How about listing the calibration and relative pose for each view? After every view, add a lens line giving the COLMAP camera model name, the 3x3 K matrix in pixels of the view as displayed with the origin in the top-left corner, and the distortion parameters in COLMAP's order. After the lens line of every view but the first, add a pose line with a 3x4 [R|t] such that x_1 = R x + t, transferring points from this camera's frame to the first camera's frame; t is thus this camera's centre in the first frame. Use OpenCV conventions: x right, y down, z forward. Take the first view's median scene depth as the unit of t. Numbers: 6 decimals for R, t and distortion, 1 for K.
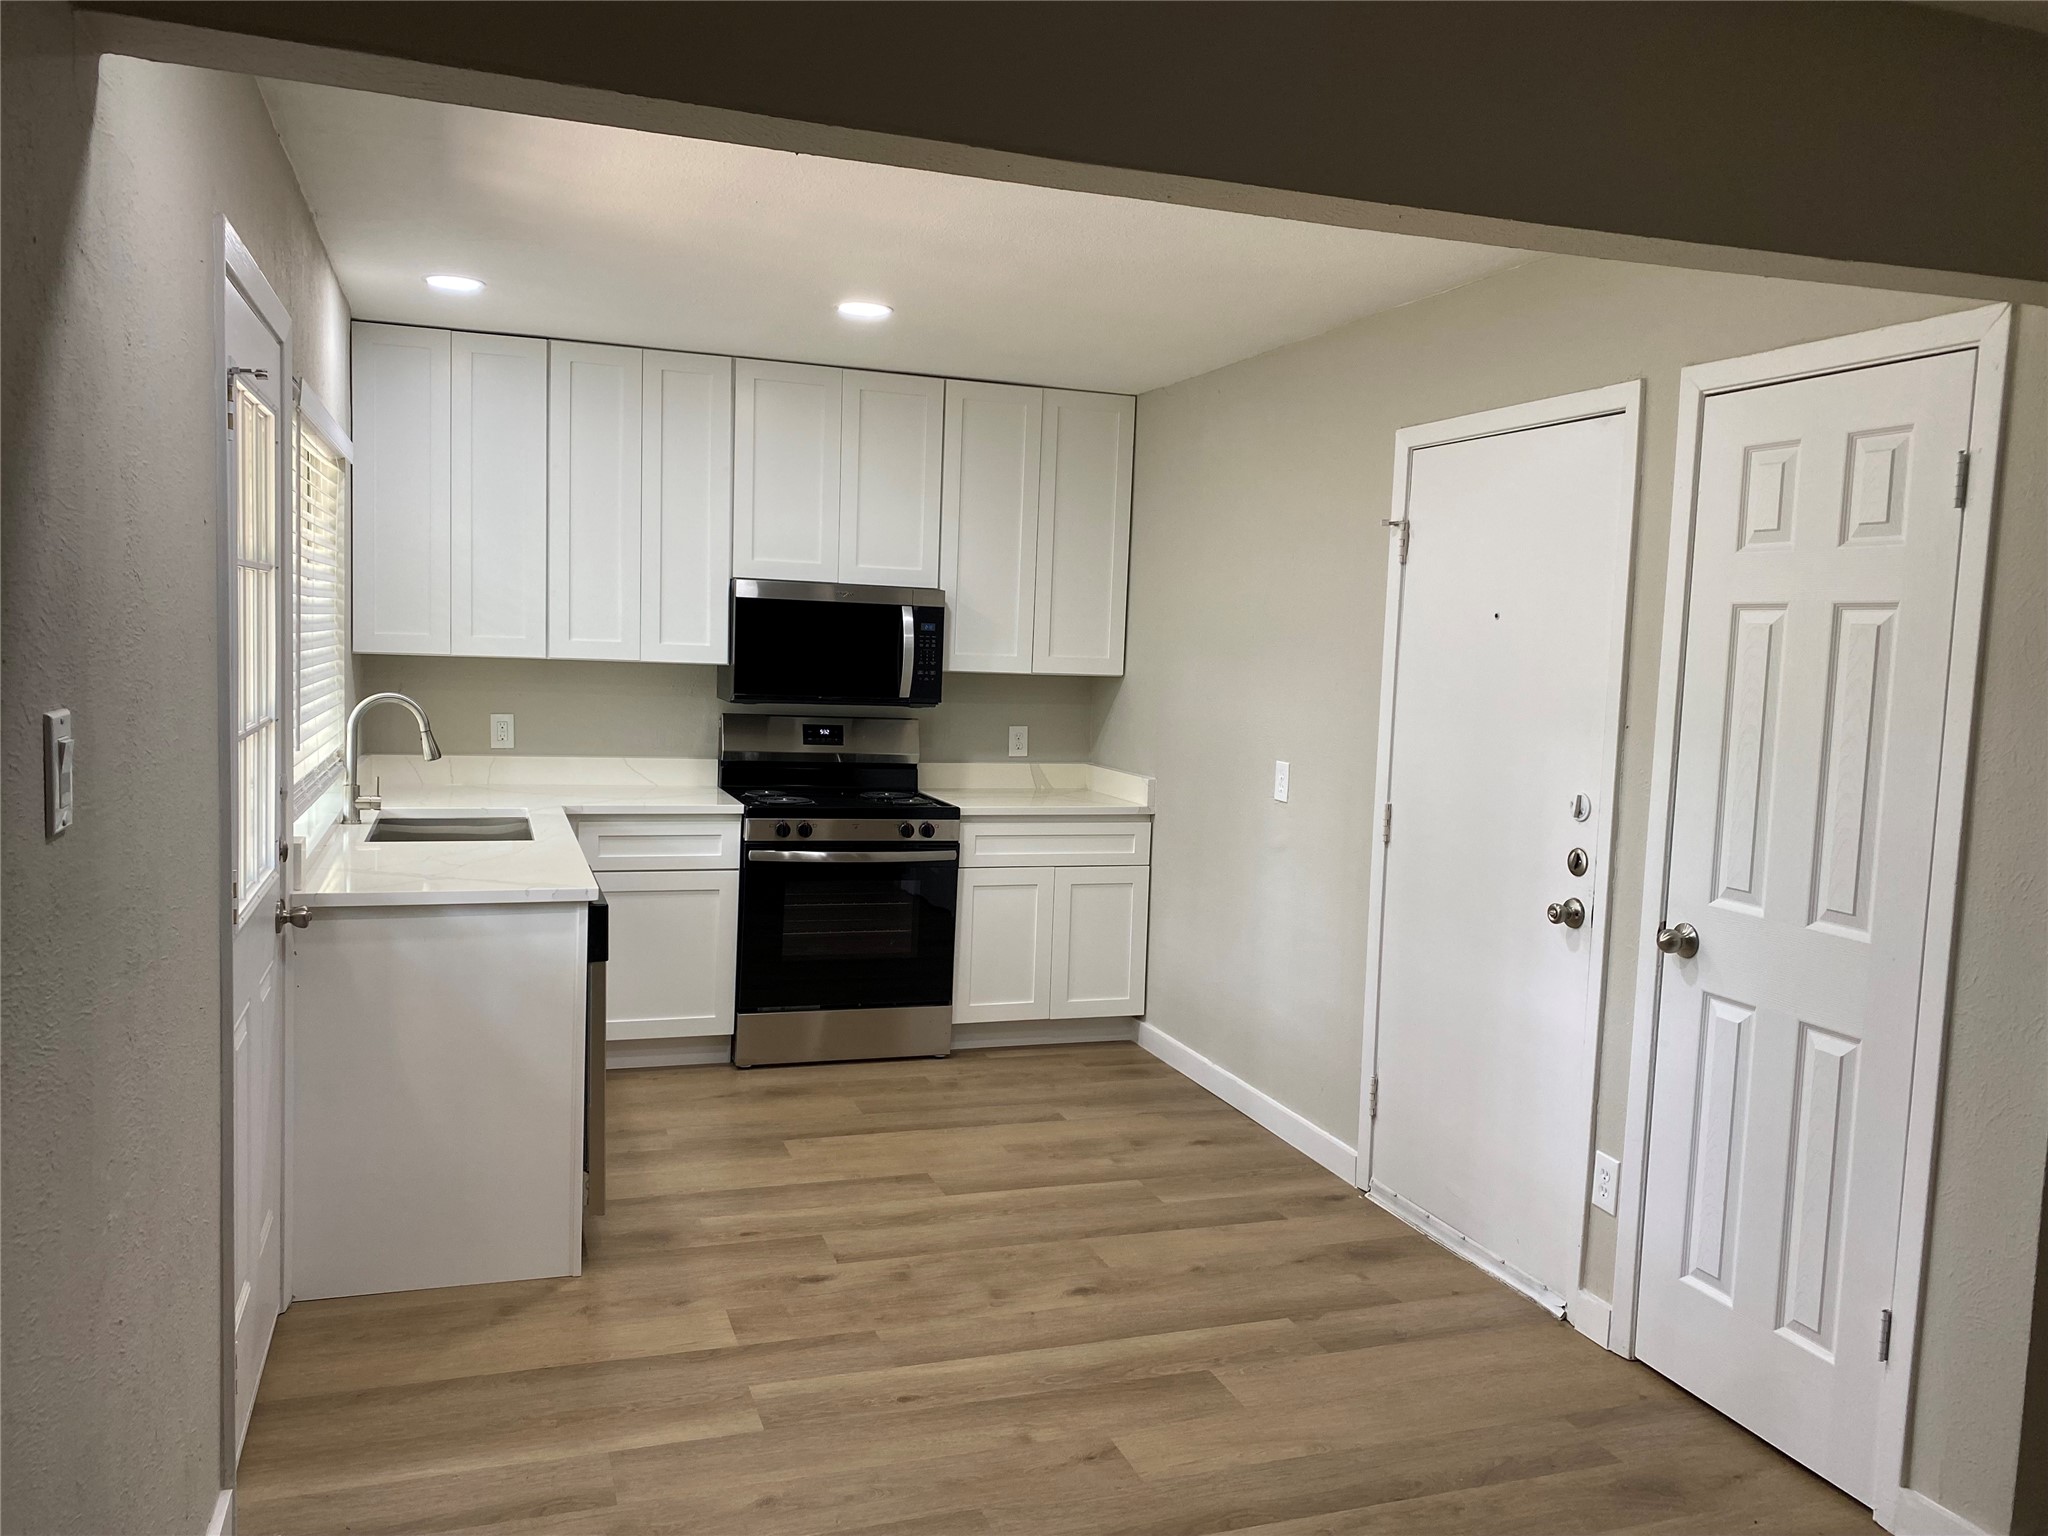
lens RADIAL K [[1552.3, 0, 1021.7], [0, 1552.3, 773.2], [0, 0, 1]] dist [0.093469, -0.127202]
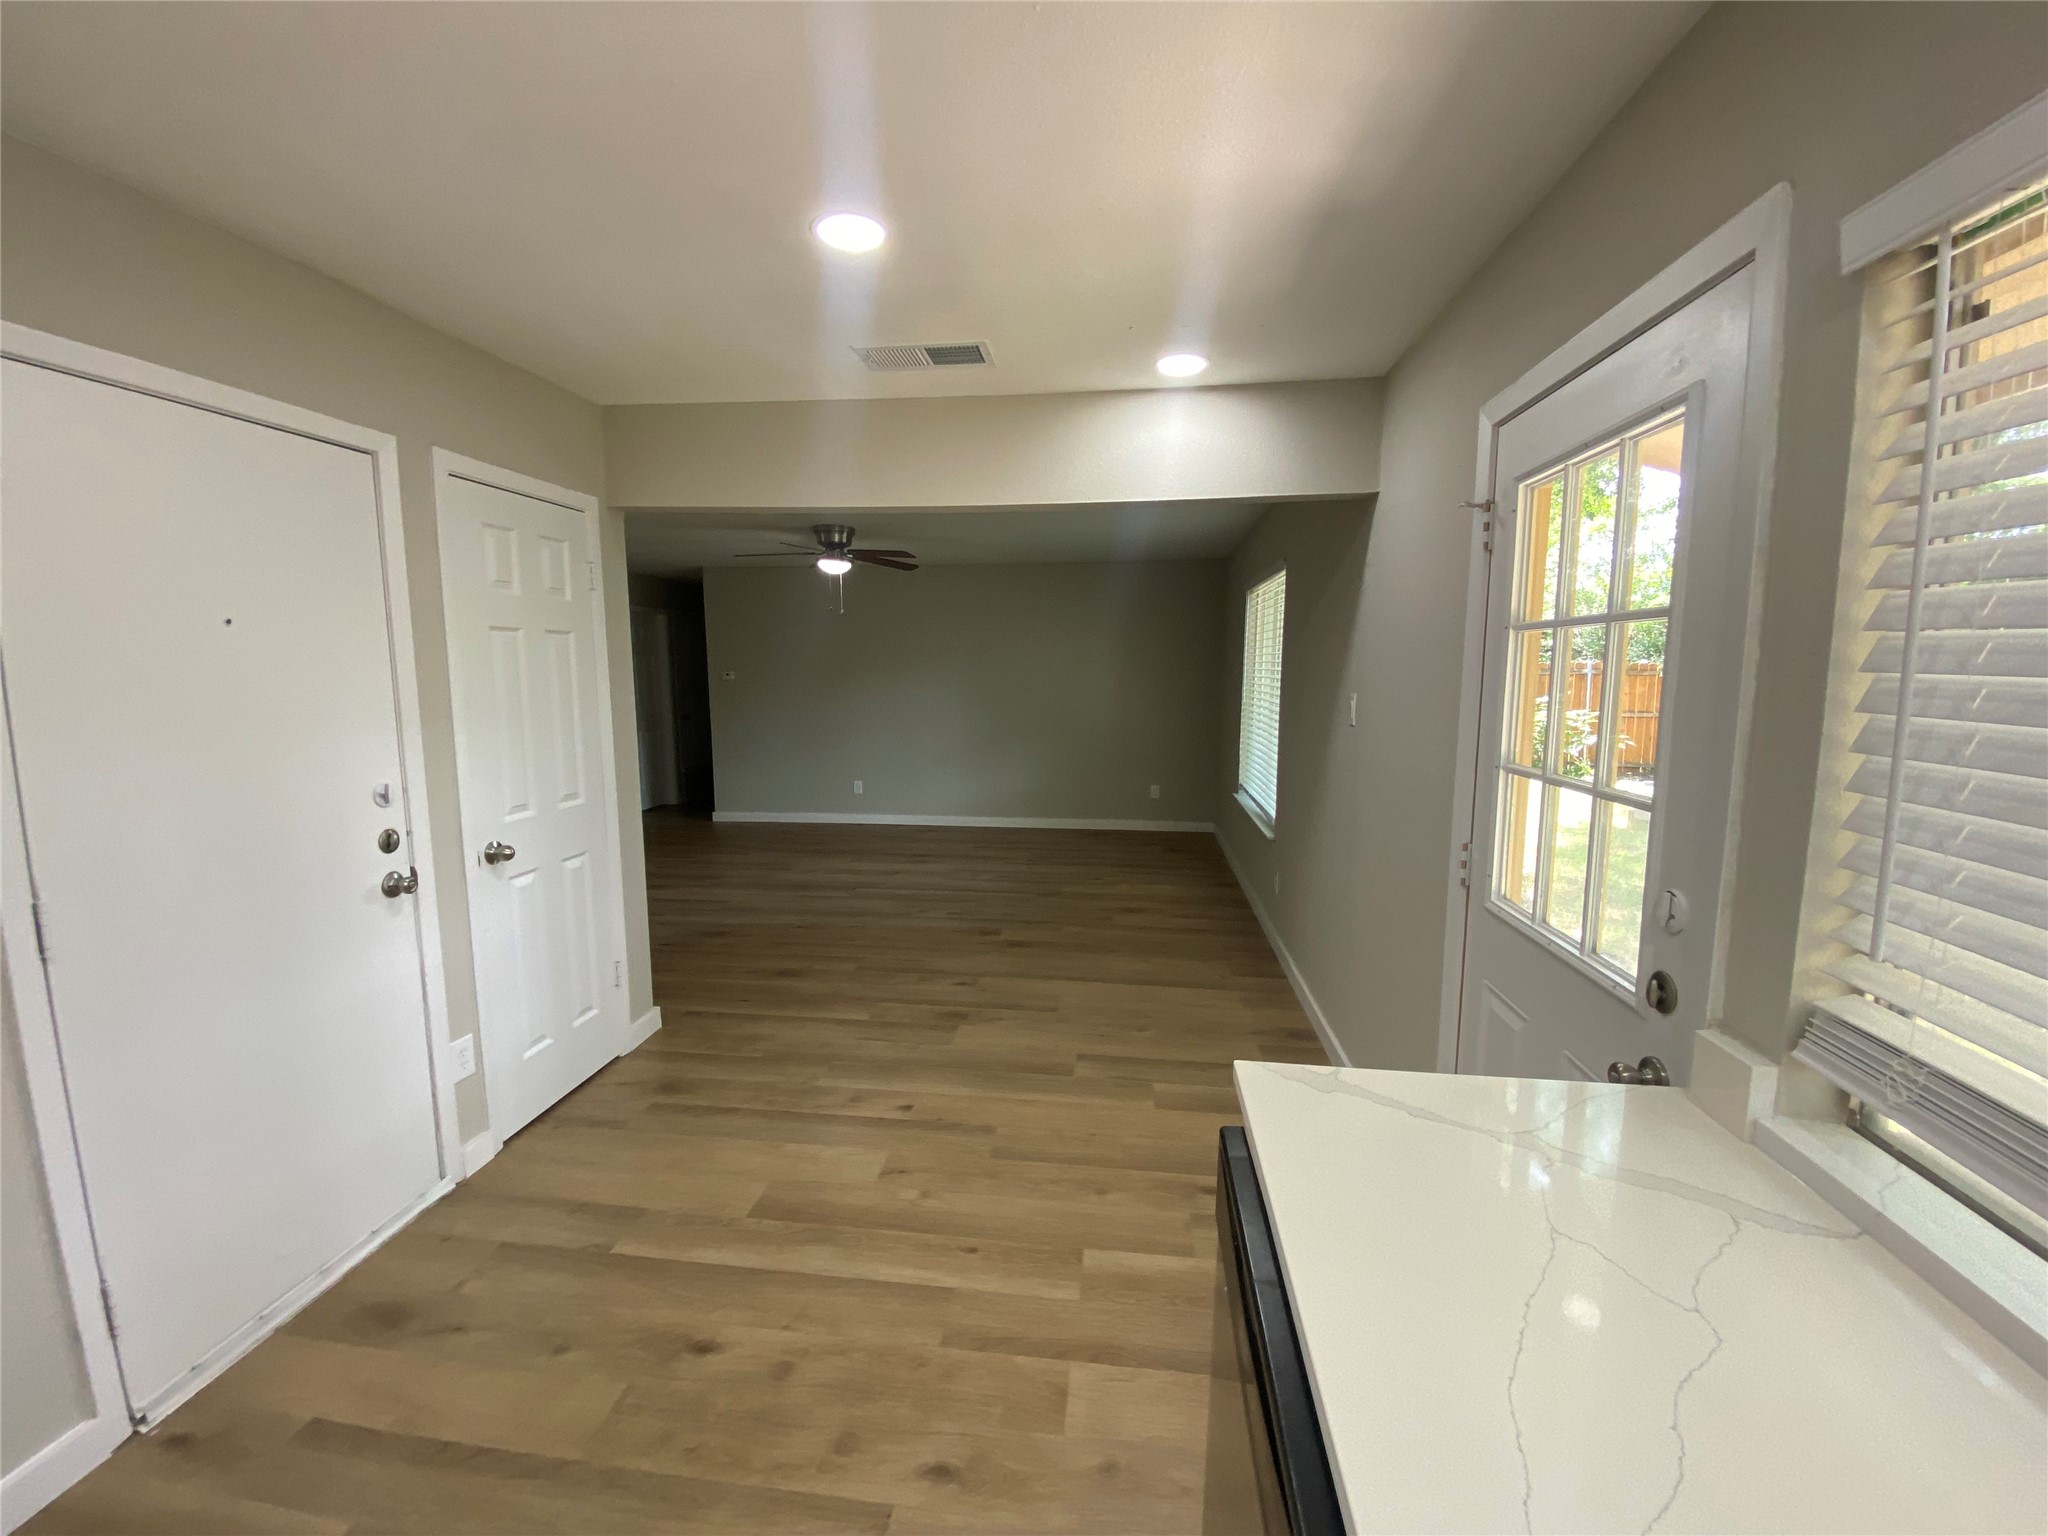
lens RADIAL K [[826.8, 0, 1020.9], [0, 826.8, 766.6], [0, 0, 1]] dist [0.027929, -0.023898]
pose [[-0.891443, -0.091358, 0.443828, -0.281354], [0.006745, 0.976681, 0.214590, -0.107058], [-0.453083, 0.194288, -0.870039, 1.108774]]
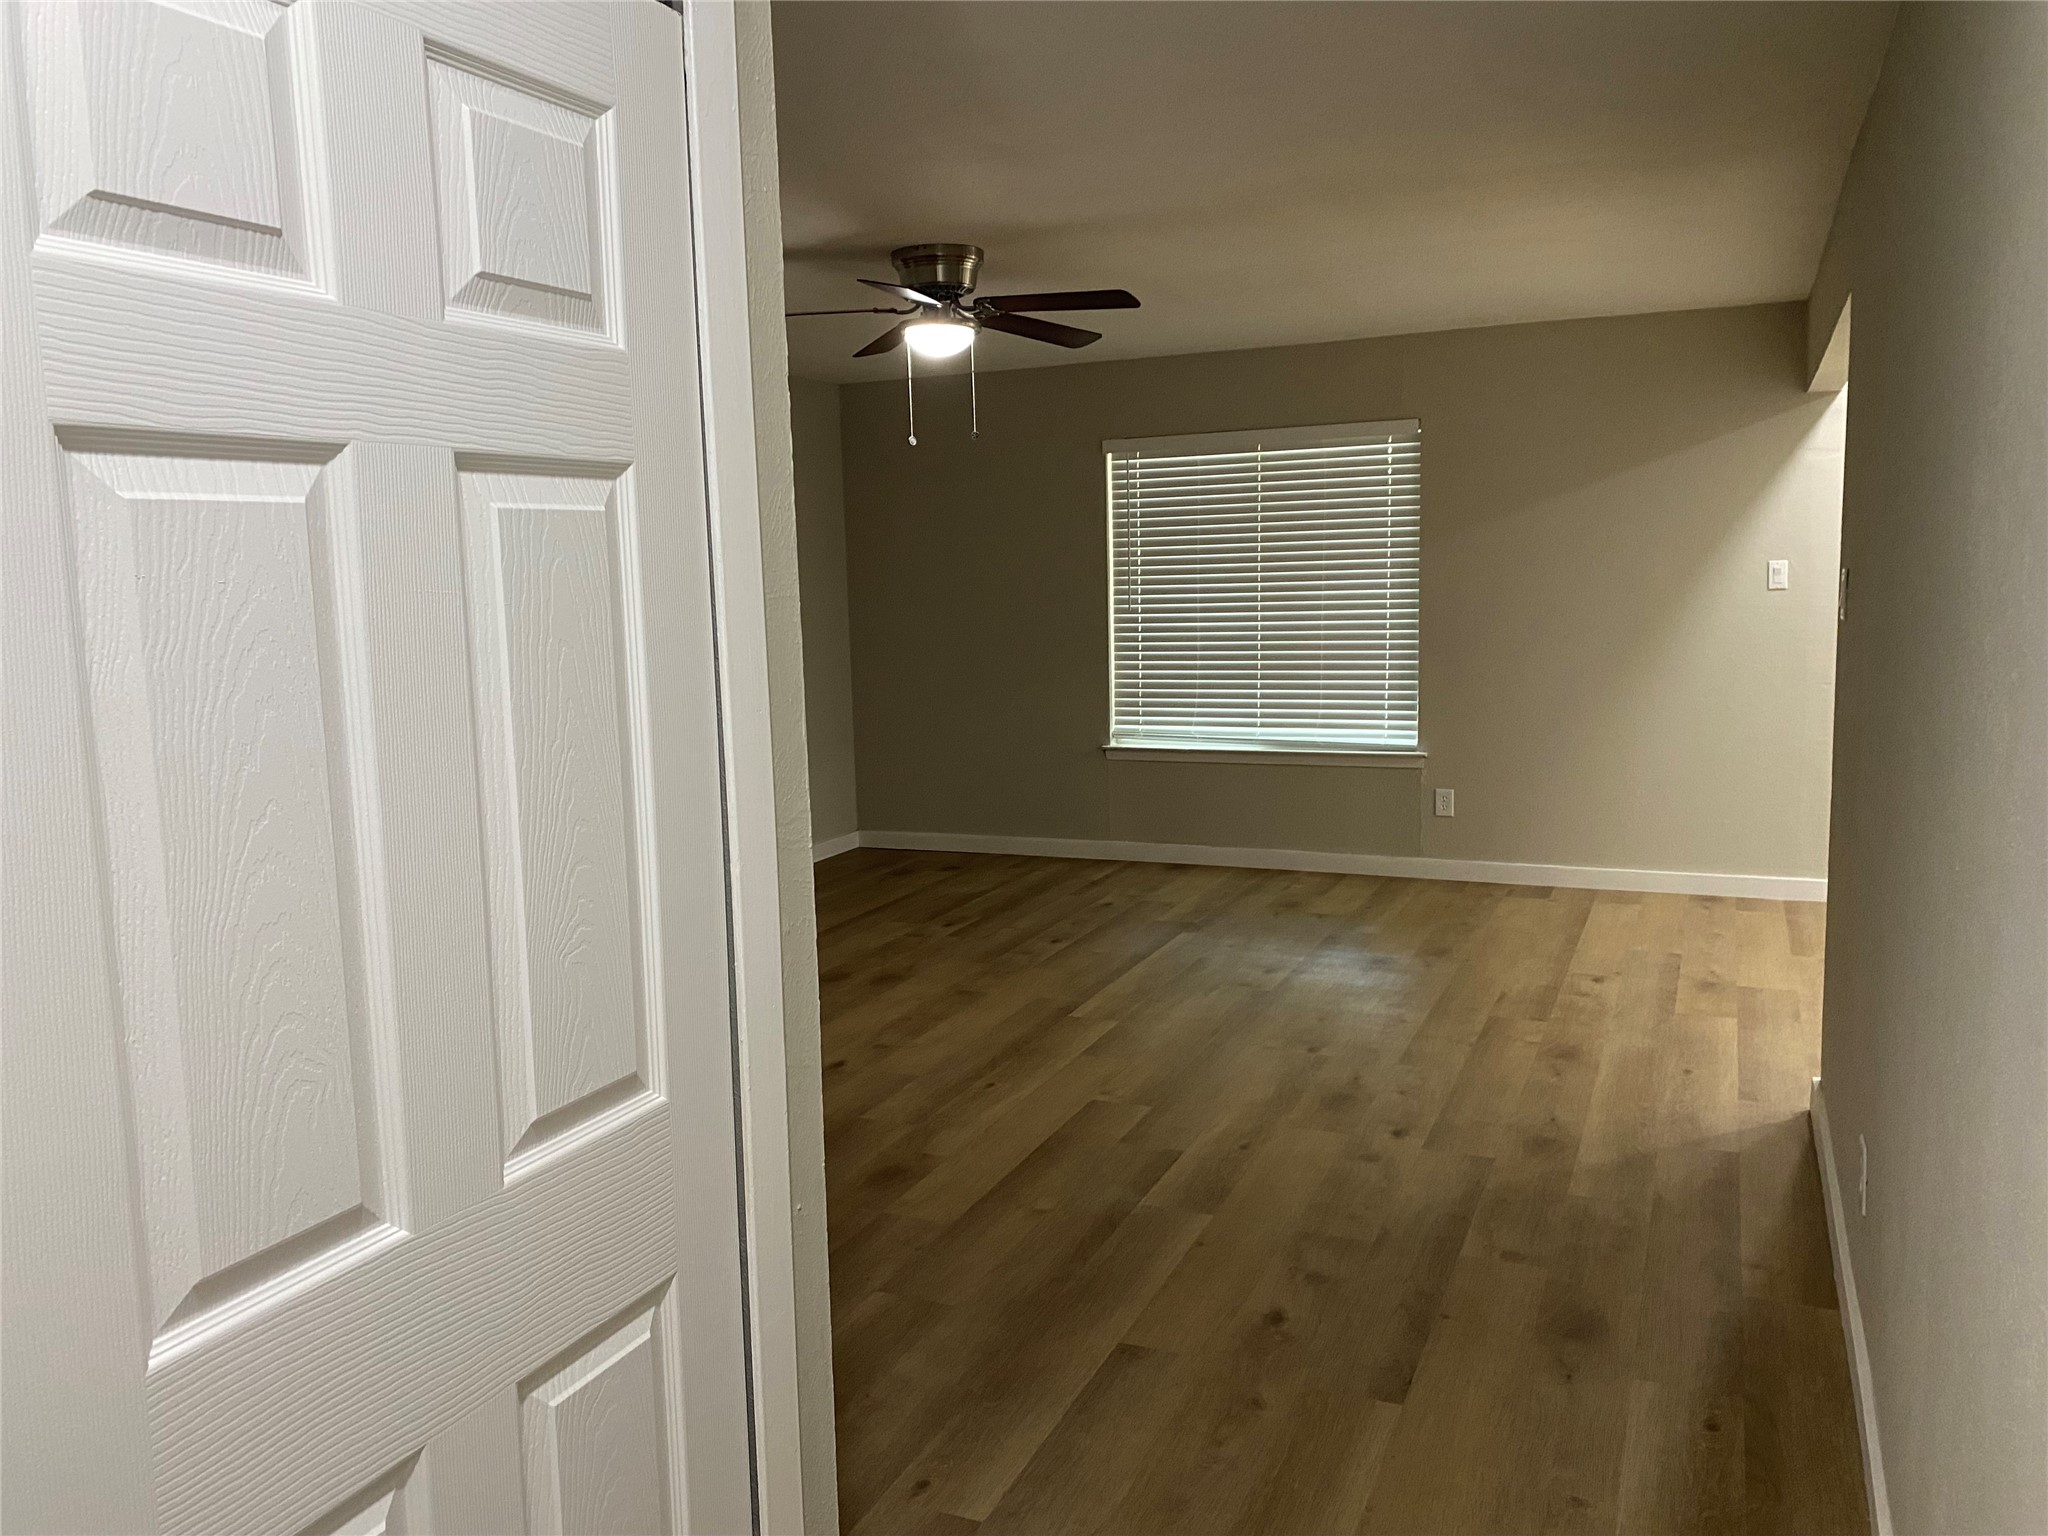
lens RADIAL K [[1553.4, 0, 1001.8], [0, 1553.4, 771.5], [0, 0, 1]] dist [0.218564, -0.588755]
pose [[-0.692547, 0.078991, -0.717035, 1.412892], [-0.058344, 0.984597, 0.164818, -0.021171], [0.719010, 0.155979, -0.677271, 0.874795]]
